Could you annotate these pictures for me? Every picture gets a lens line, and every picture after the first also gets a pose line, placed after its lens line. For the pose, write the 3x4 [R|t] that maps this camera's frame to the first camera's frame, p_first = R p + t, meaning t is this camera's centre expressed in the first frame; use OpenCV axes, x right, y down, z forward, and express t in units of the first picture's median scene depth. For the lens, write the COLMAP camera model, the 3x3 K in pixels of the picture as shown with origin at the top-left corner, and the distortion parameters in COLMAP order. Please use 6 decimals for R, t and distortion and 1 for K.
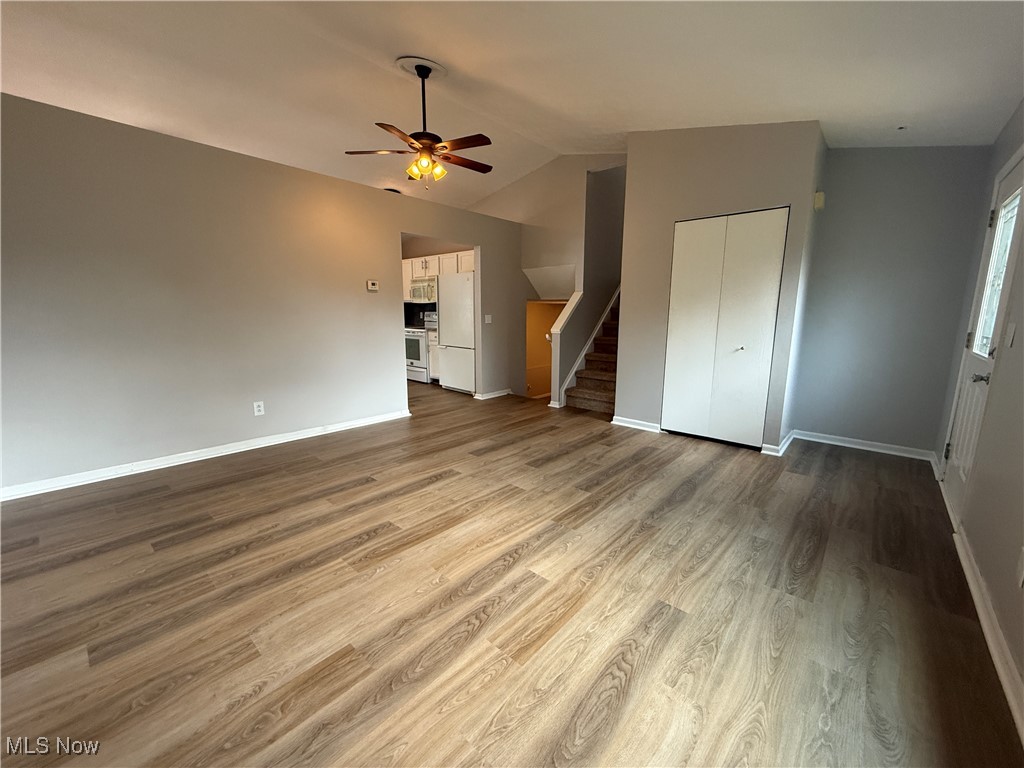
lens RADIAL K [[408.2, 0, 512.9], [0, 408.2, 383.8], [0, 0, 1]] dist [0.000354, -0.000131]
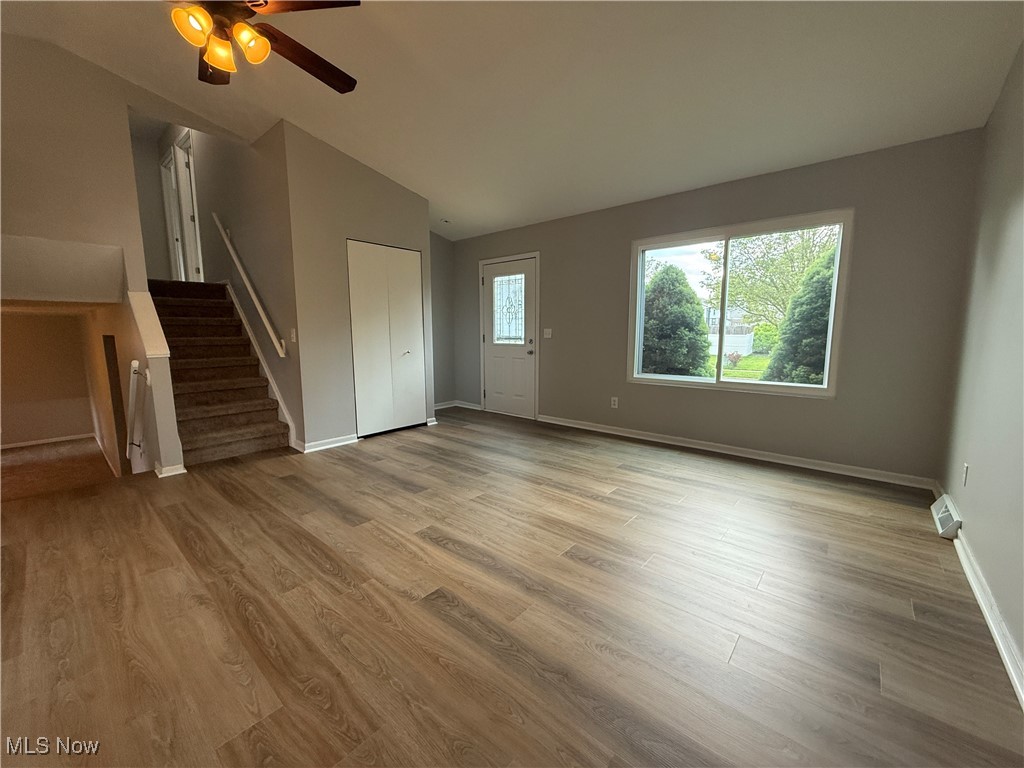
lens RADIAL K [[408.2, 0, 510.8], [0, 408.2, 385.4], [0, 0, 1]] dist [0.000354, -0.000131]
pose [[-0.015127, -0.140372, 0.989983, -0.947063], [0.175156, 0.974415, 0.140841, -0.138925], [-0.984424, 0.175532, 0.009847, 0.870143]]
